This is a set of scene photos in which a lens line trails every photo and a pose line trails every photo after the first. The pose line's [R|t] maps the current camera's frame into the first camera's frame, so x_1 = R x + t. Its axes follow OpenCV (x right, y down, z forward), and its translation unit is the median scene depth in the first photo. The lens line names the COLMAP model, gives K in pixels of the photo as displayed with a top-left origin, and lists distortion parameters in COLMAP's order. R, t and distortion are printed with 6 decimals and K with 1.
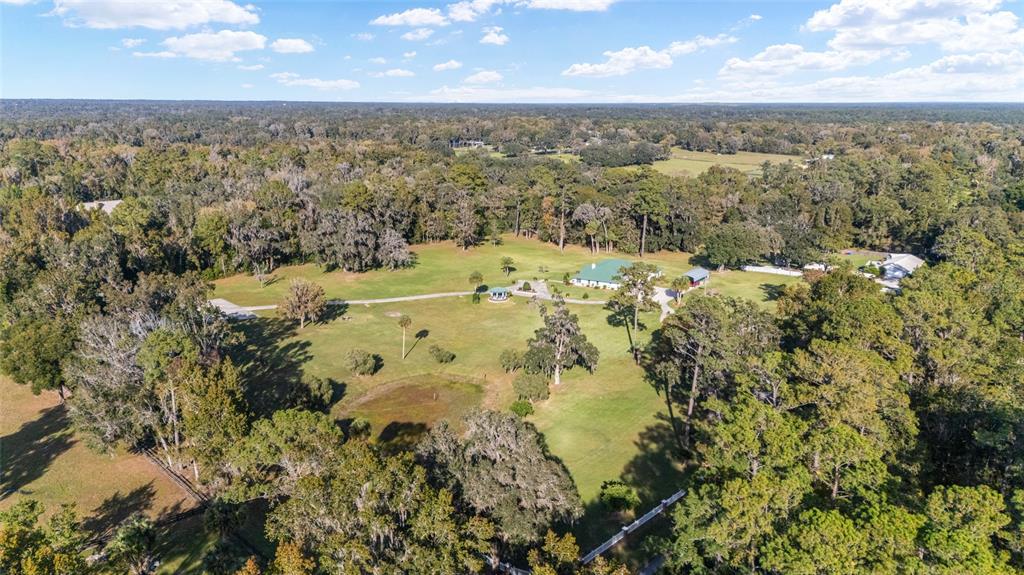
lens RADIAL K [[770.8, 0, 512.0], [0, 770.8, 287.5], [0, 0, 1]] dist [-0.003286, -0.002280]
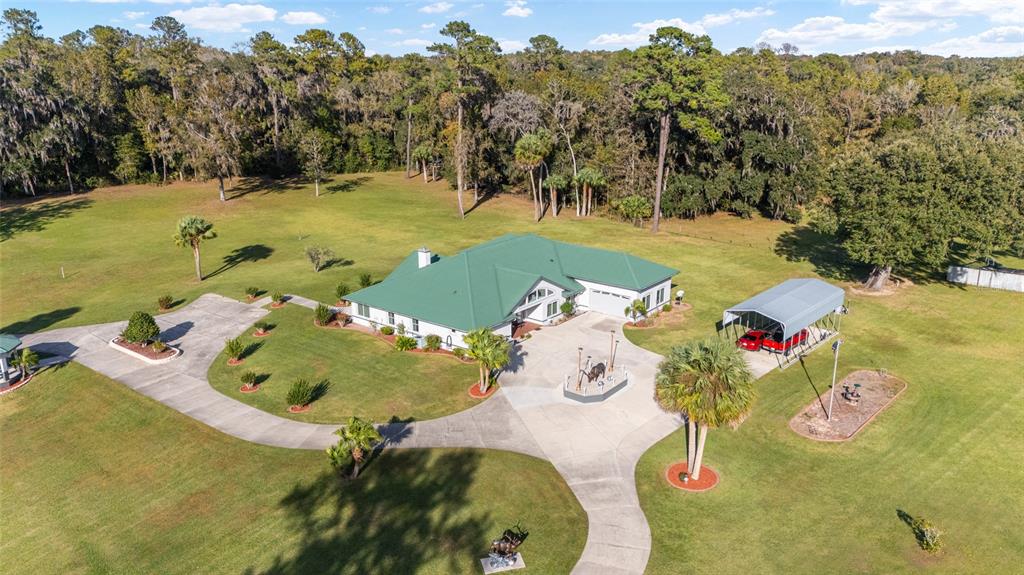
lens RADIAL K [[770.8, 0, 512.0], [0, 770.8, 287.5], [0, 0, 1]] dist [-0.003286, -0.002280]
pose [[0.991468, 0.039022, -0.124369, 0.152678], [-0.032762, 0.998111, 0.051981, -0.028985], [0.126162, -0.047463, 0.990874, 0.632816]]
